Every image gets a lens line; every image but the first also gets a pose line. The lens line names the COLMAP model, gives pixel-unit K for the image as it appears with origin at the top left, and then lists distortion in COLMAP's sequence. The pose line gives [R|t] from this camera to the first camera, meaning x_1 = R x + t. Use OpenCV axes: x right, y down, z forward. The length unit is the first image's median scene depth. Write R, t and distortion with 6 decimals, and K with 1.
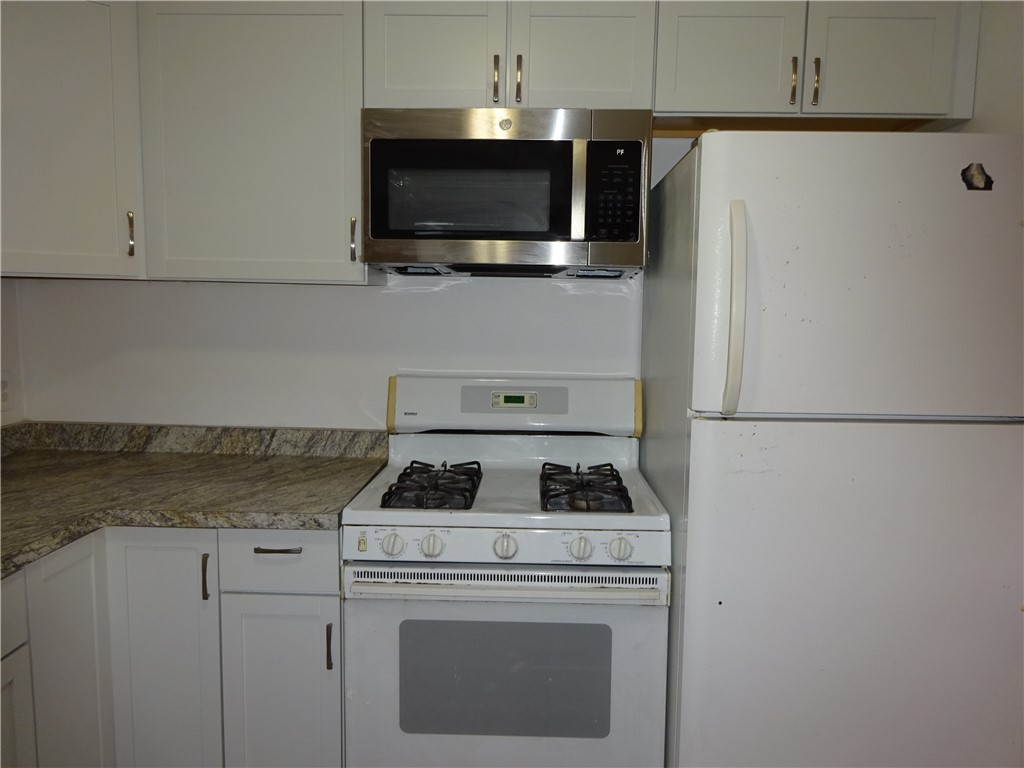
lens RADIAL K [[749.8, 0, 510.7], [0, 749.8, 382.5], [0, 0, 1]] dist [0.007875, -0.026964]
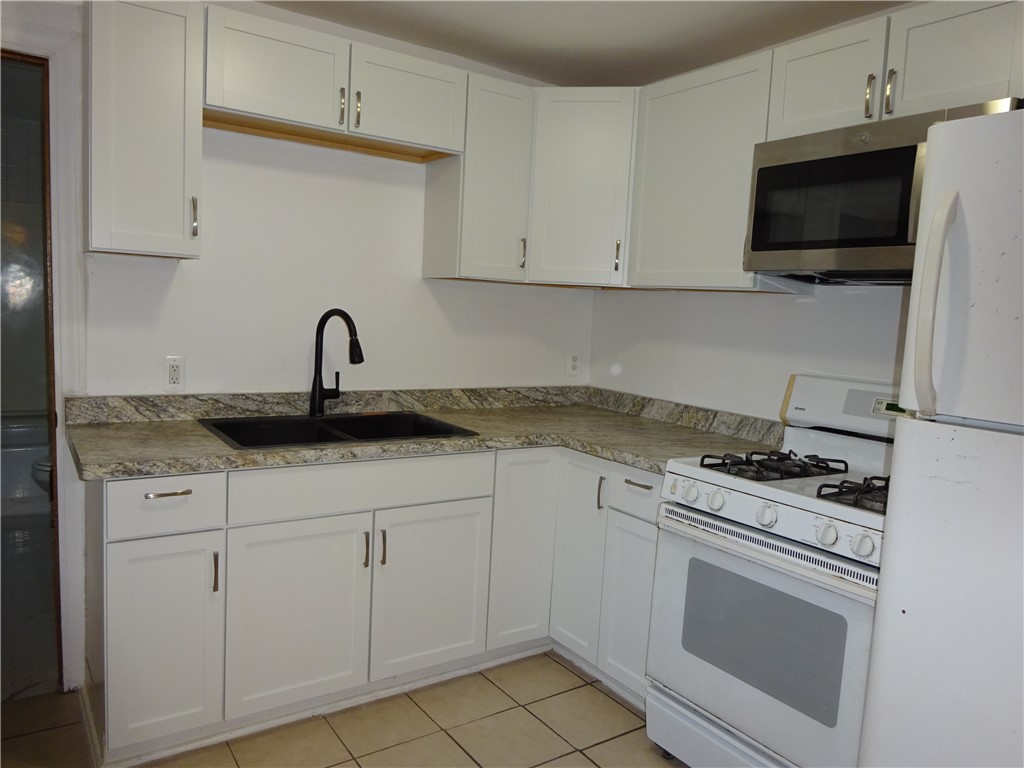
lens RADIAL K [[749.8, 0, 508.3], [0, 749.8, 386.3], [0, 0, 1]] dist [0.007875, -0.026964]
pose [[0.582571, 0.102011, -0.806353, 0.510371], [-0.132661, 0.990723, 0.029491, 0.033668], [0.801881, 0.089791, 0.590699, 0.002502]]
